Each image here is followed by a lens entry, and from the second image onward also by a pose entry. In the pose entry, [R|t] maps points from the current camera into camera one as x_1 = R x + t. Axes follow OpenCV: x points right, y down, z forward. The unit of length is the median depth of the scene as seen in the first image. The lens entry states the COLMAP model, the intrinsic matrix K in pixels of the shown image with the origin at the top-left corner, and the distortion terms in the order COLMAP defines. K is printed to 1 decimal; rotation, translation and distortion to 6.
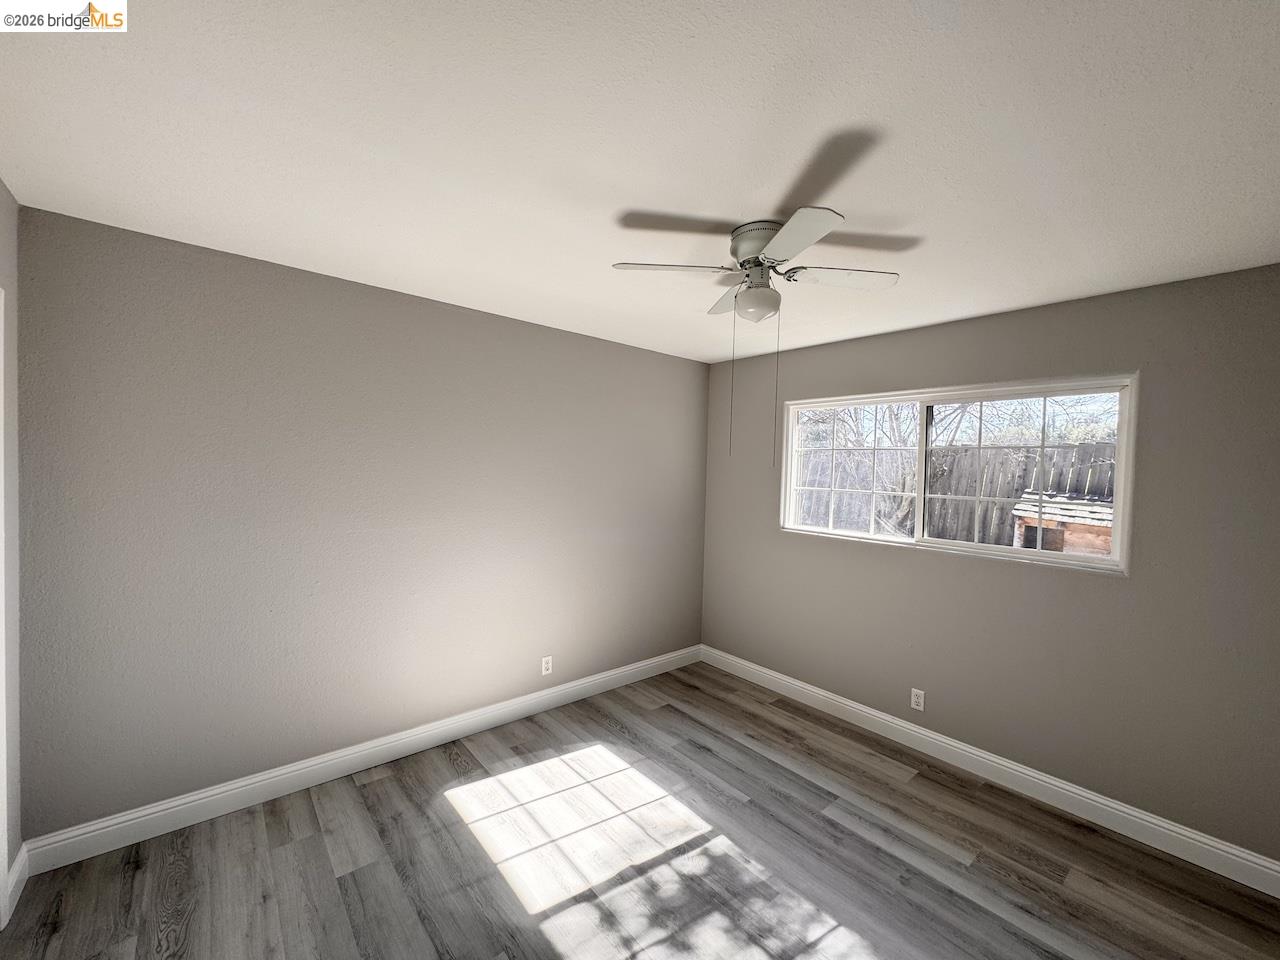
lens RADIAL K [[511.0, 0, 649.2], [0, 511.0, 486.7], [0, 0, 1]] dist [-0.001716, 0.000033]
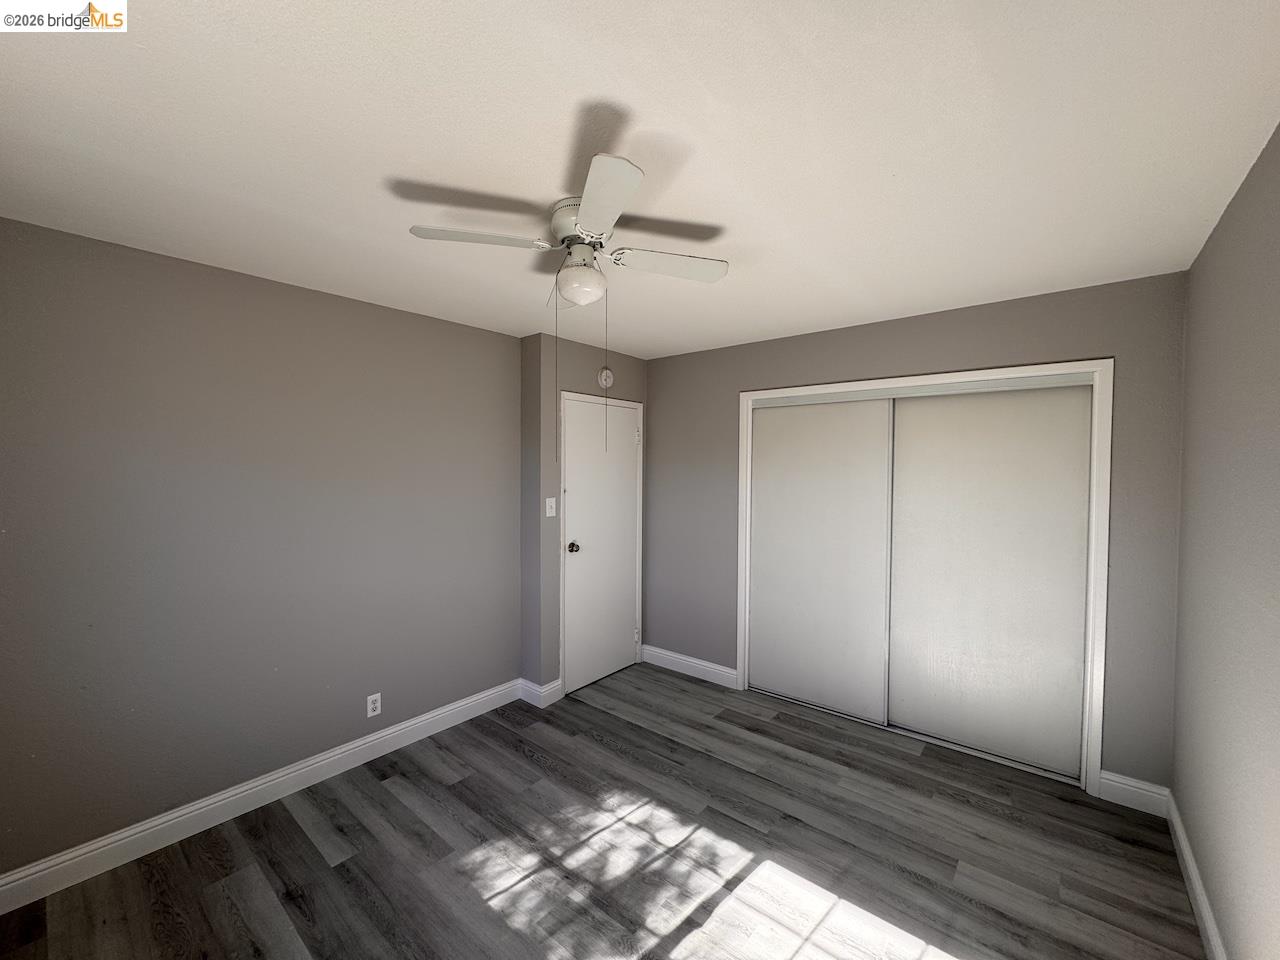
lens RADIAL K [[511.0, 0, 644.9], [0, 511.0, 491.9], [0, 0, 1]] dist [-0.001716, 0.000033]
pose [[-0.985288, -0.024425, -0.169146, 0.187388], [-0.038574, 0.995977, 0.080879, -0.051827], [0.166490, 0.086214, -0.982267, 1.473223]]
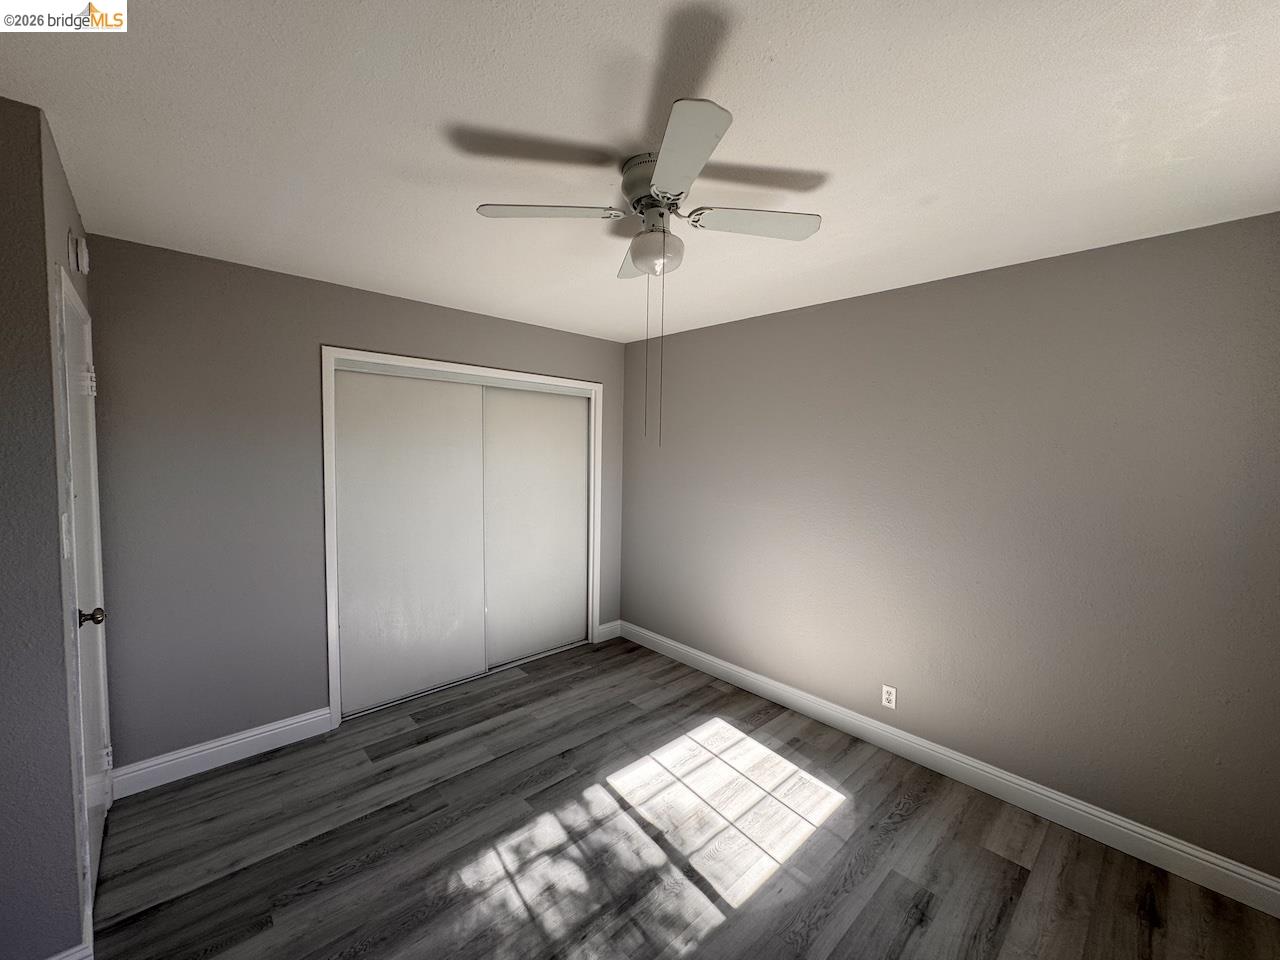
lens RADIAL K [[511.0, 0, 633.3], [0, 511.0, 494.3], [0, 0, 1]] dist [-0.001716, 0.000033]
pose [[0.032816, 0.061392, -0.997574, 0.807983], [-0.056304, 0.996640, 0.059482, -0.011211], [0.997874, 0.054215, 0.036162, 0.718920]]
